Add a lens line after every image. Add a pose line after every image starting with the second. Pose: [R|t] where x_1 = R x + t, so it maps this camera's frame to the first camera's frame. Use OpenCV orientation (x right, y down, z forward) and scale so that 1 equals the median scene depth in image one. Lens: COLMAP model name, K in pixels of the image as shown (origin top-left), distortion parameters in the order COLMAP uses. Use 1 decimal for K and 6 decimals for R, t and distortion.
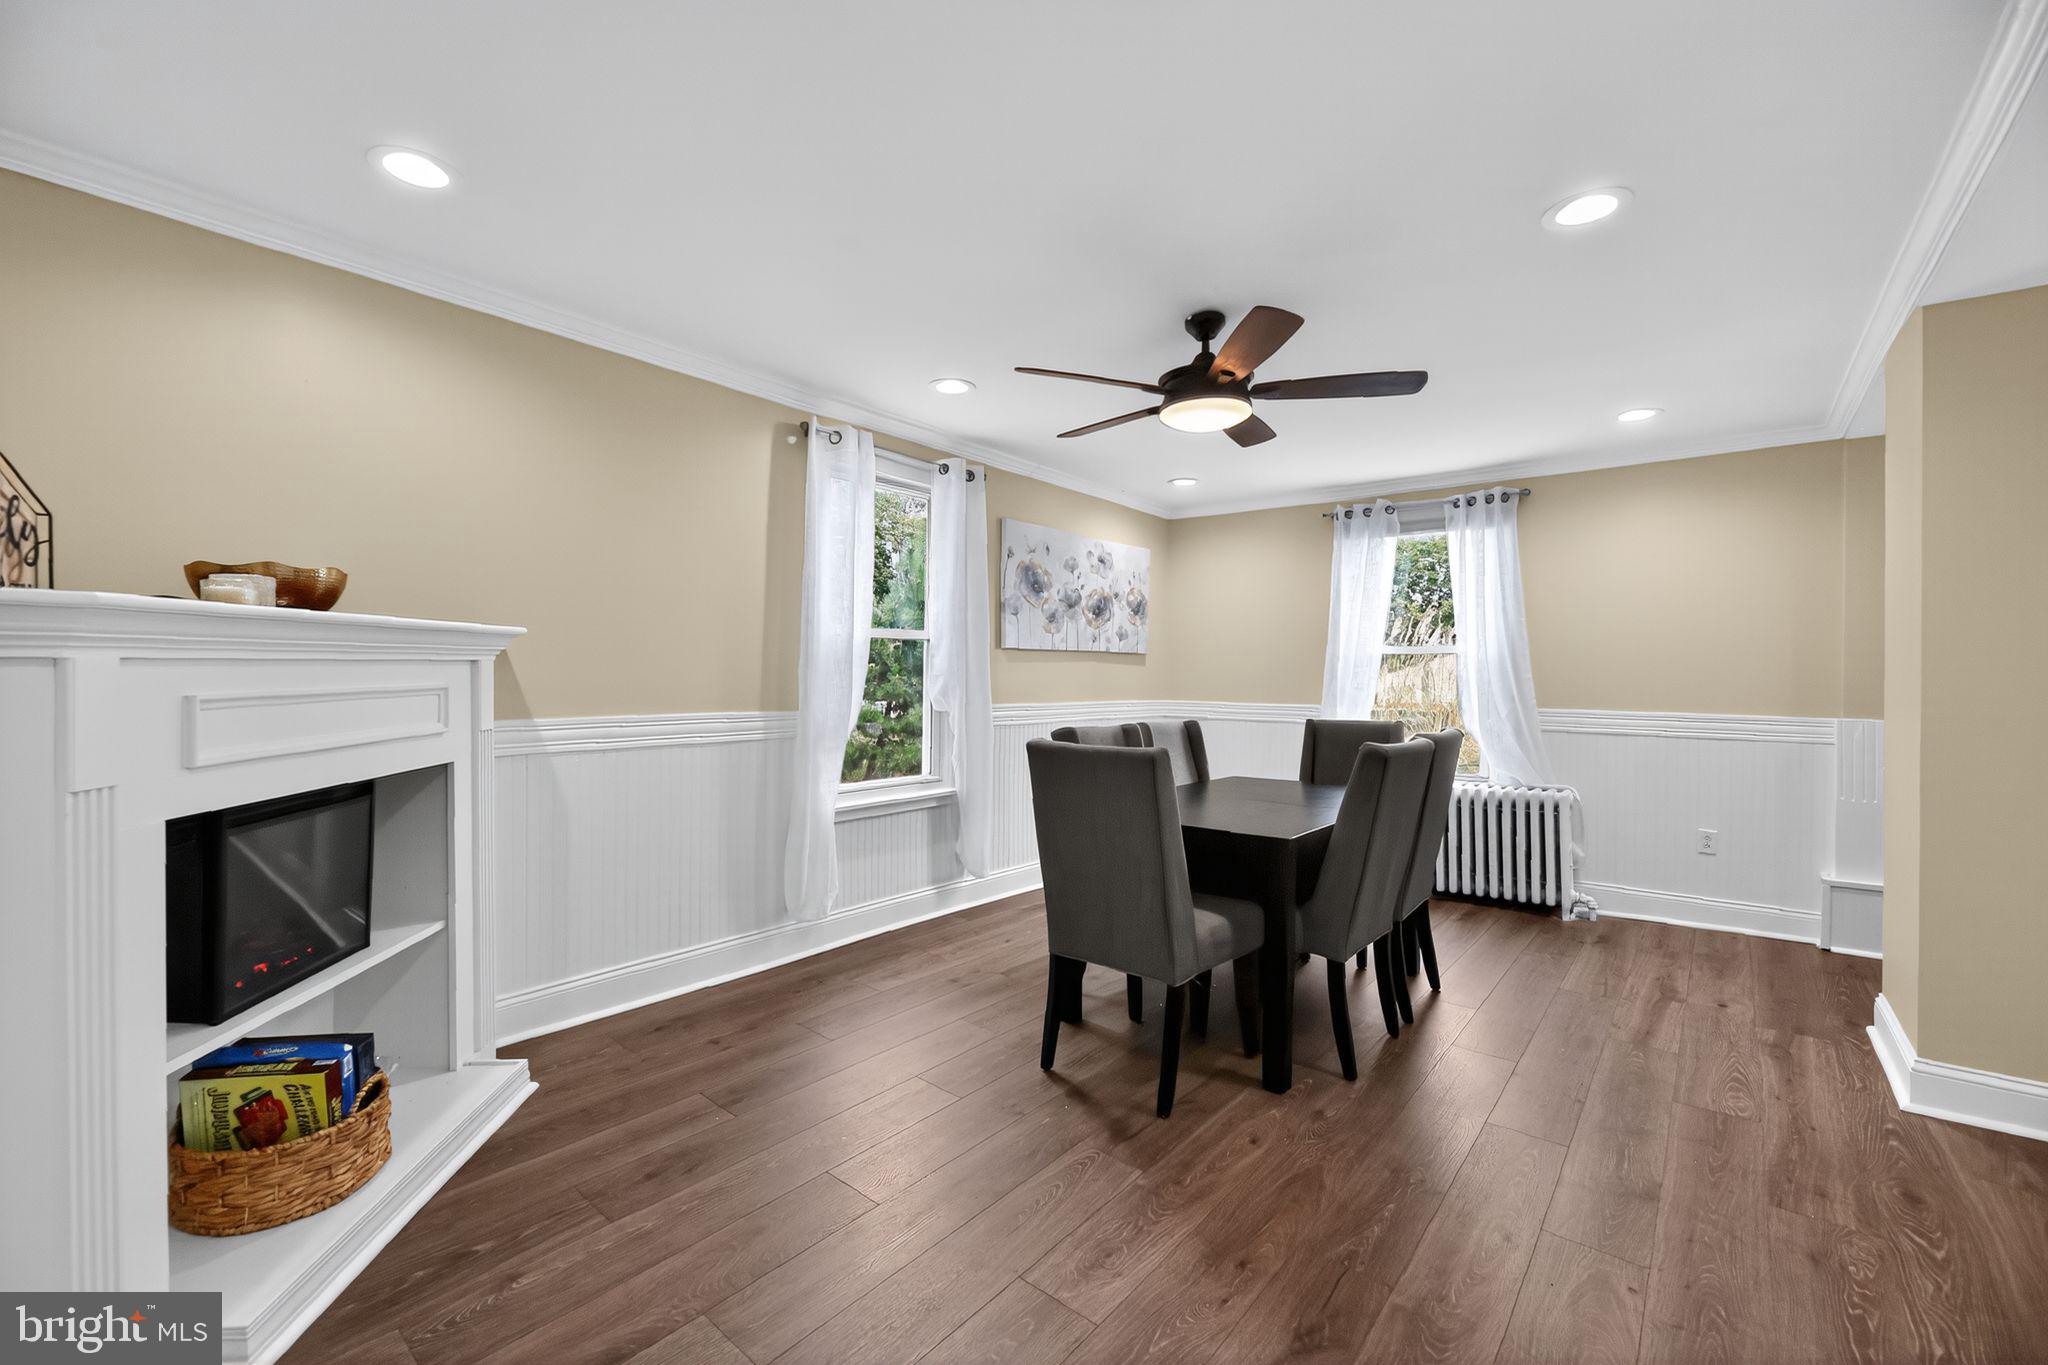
lens RADIAL K [[859.6, 0, 1012.6], [0, 859.6, 683.7], [0, 0, 1]] dist [-0.000644, -0.000135]
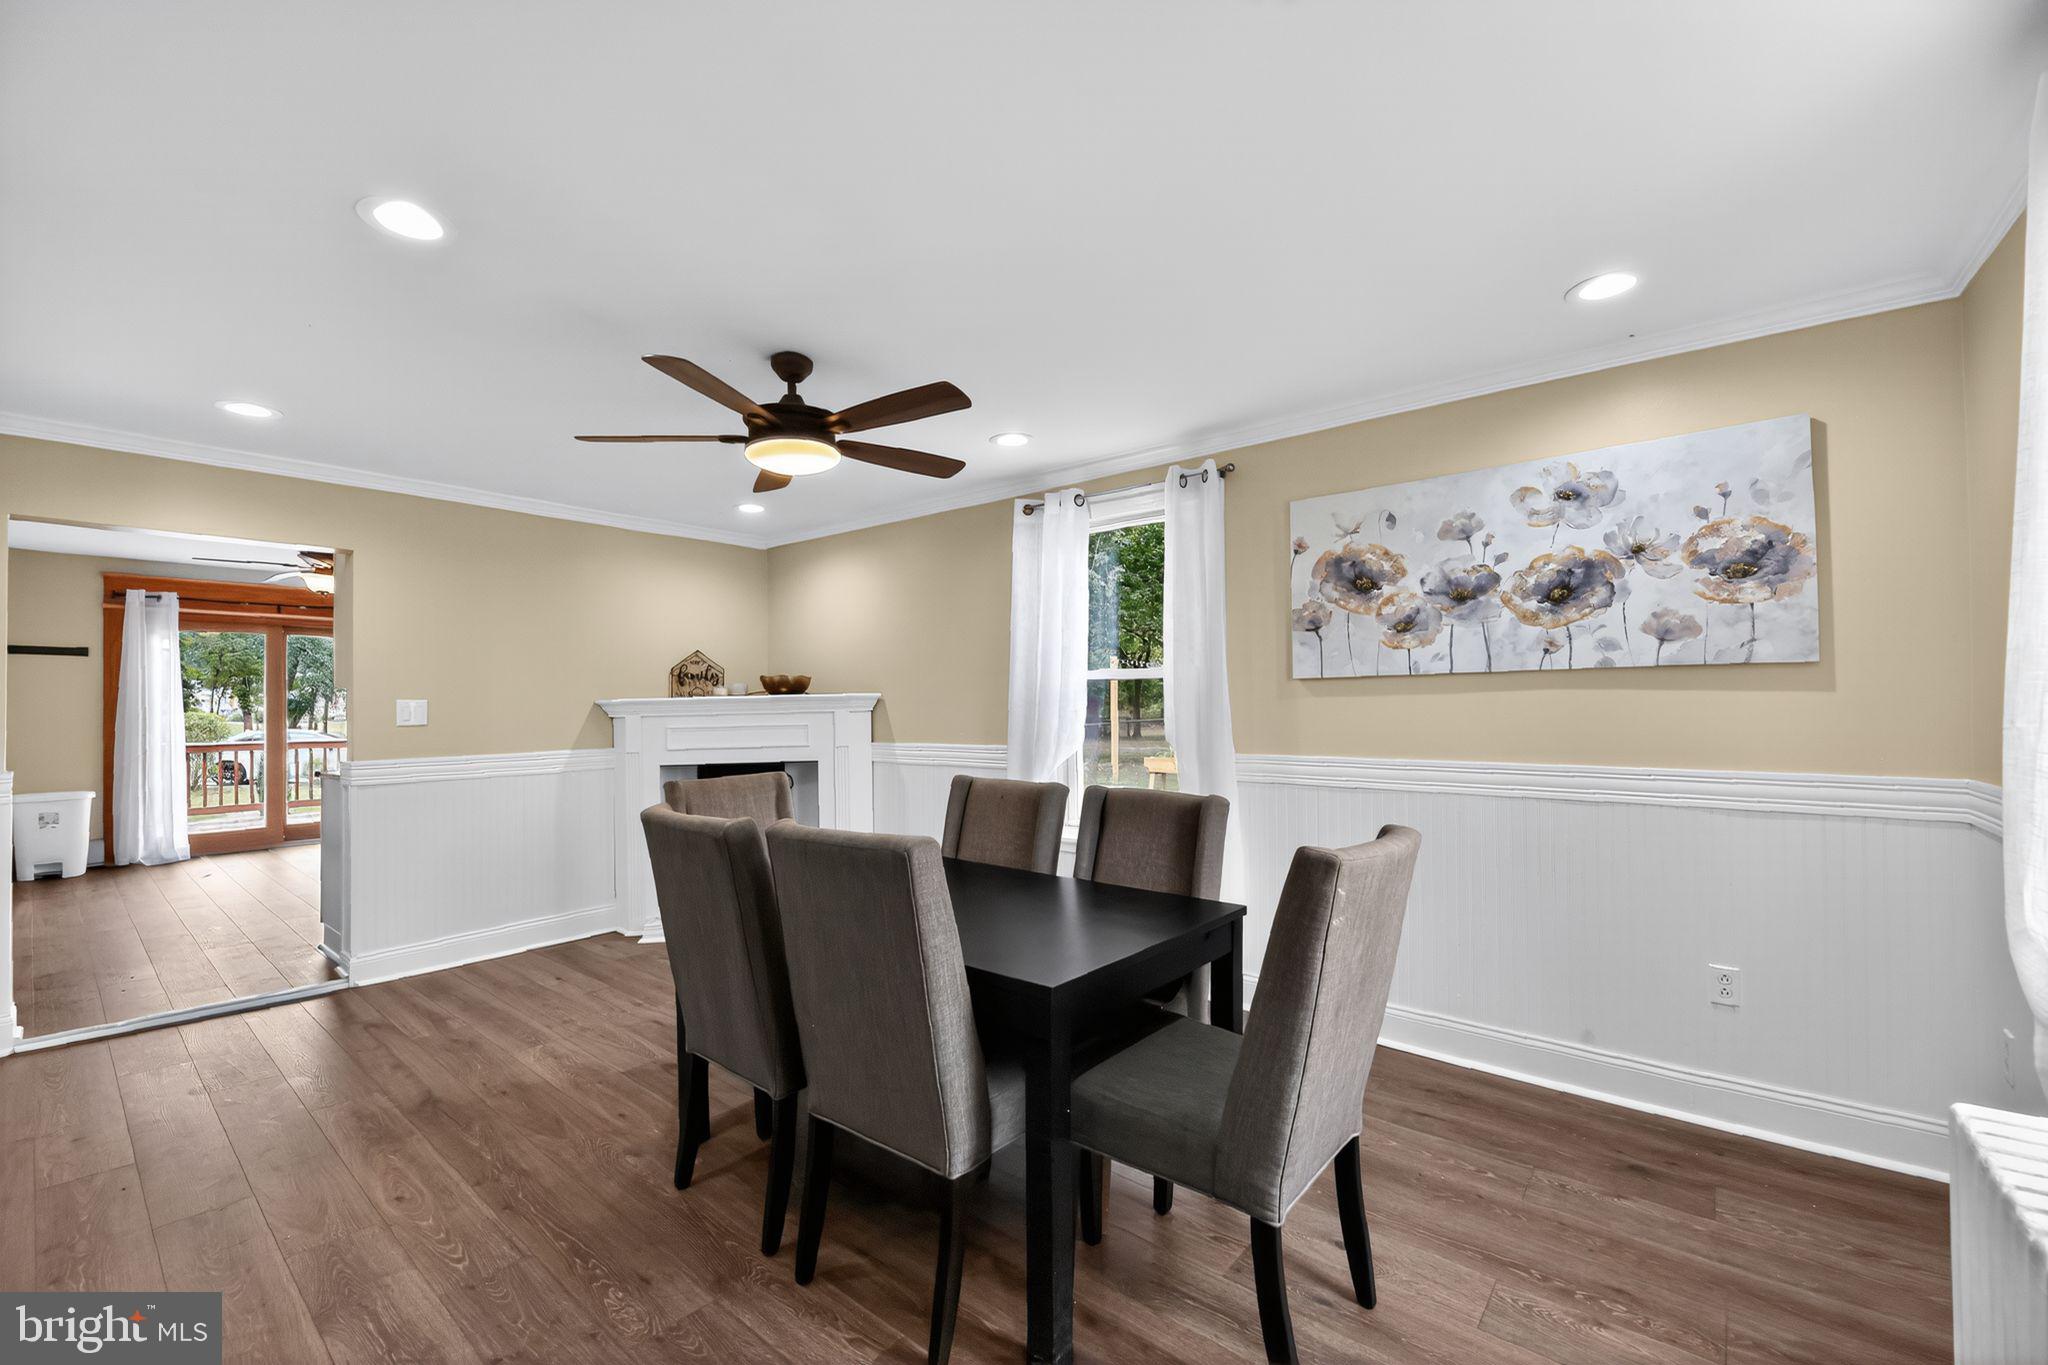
lens RADIAL K [[859.6, 0, 1012.6], [0, 859.6, 683.7], [0, 0, 1]] dist [-0.000644, -0.000135]
pose [[-0.029856, -0.013815, -0.999459, 0.652385], [0.015028, 0.999785, -0.014268, -0.027223], [0.999441, -0.015445, -0.029642, 0.697127]]
